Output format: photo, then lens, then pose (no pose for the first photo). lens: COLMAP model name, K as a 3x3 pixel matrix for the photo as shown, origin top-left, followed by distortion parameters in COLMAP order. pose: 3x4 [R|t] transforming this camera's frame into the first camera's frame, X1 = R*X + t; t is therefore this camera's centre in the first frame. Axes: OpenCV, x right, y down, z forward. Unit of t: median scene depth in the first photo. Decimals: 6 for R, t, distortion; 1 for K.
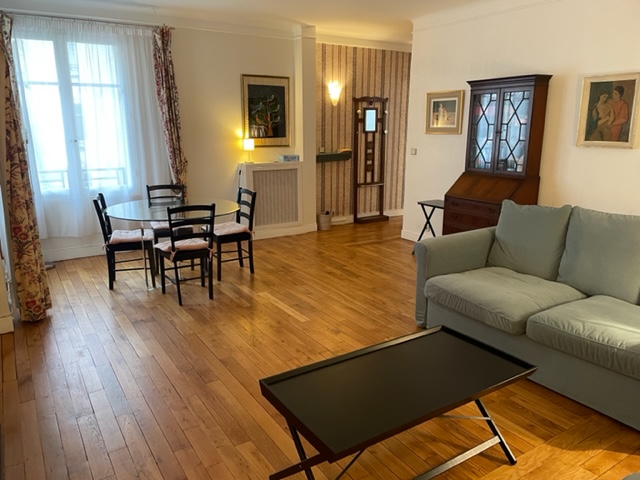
lens RADIAL K [[486.1, 0, 320.0], [0, 486.1, 240.0], [0, 0, 1]] dist [0.002660, -0.013610]
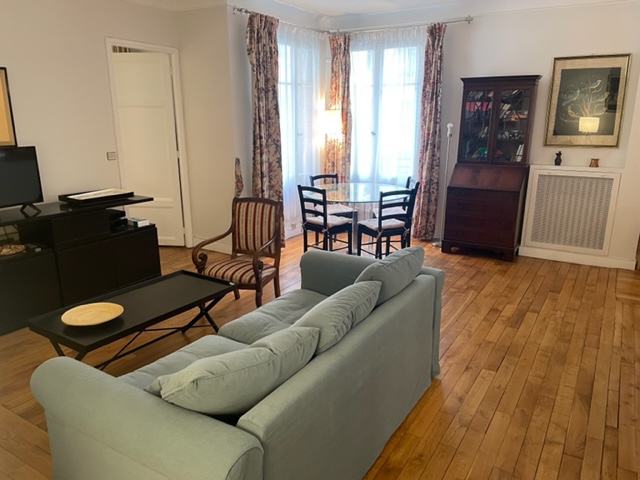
lens RADIAL K [[486.1, 0, 320.0], [0, 486.1, 240.0], [0, 0, 1]] dist [0.002660, -0.013610]
pose [[0.420725, 0.219165, -0.880316, 0.557267], [-0.206632, 0.968023, 0.142246, -0.092781], [0.883342, 0.122055, 0.452558, 0.377205]]
